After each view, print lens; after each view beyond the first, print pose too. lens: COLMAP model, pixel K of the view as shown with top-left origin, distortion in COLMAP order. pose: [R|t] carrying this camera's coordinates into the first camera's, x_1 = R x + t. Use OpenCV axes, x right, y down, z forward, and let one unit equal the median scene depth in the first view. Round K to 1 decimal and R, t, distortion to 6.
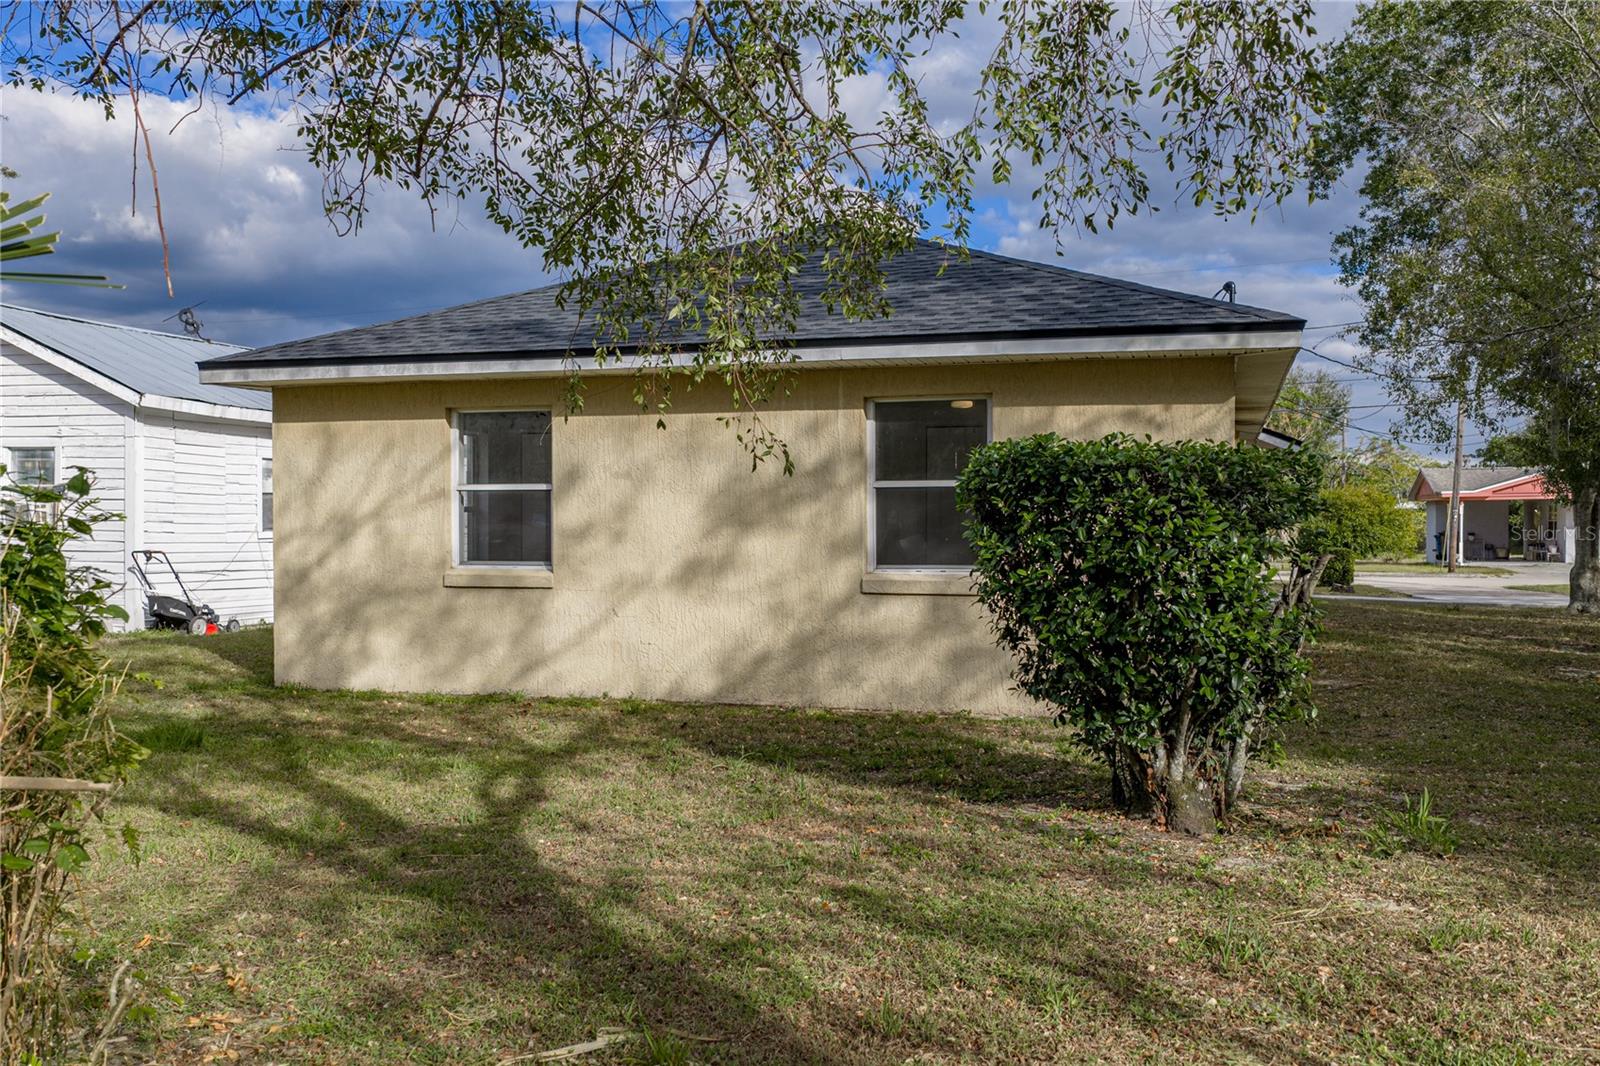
lens RADIAL K [[1342.3, 0, 800.0], [0, 1342.3, 533.0], [0, 0, 1]] dist [0.003489, -0.003981]
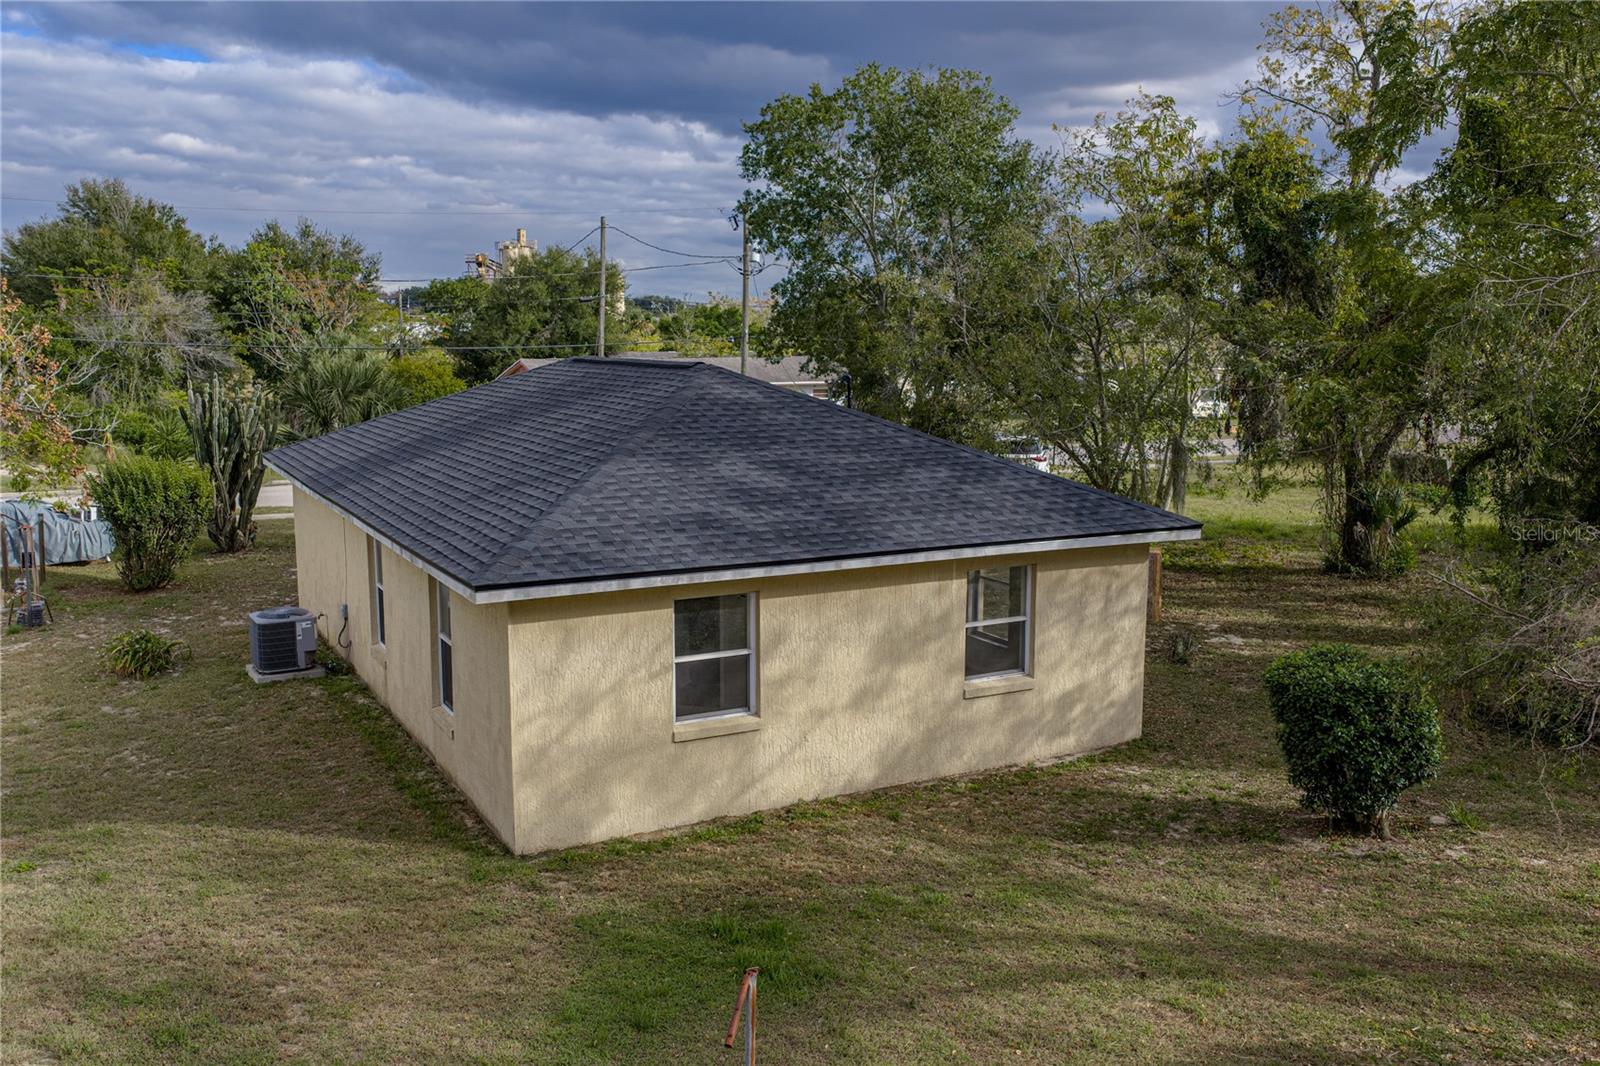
lens RADIAL K [[1342.3, 0, 800.0], [0, 1342.3, 533.0], [0, 0, 1]] dist [0.003489, -0.003981]
pose [[0.699686, -0.110824, 0.705803, -1.085030], [0.000332, 0.987946, 0.154796, -0.355262], [-0.714450, -0.108075, 0.691289, 0.098395]]
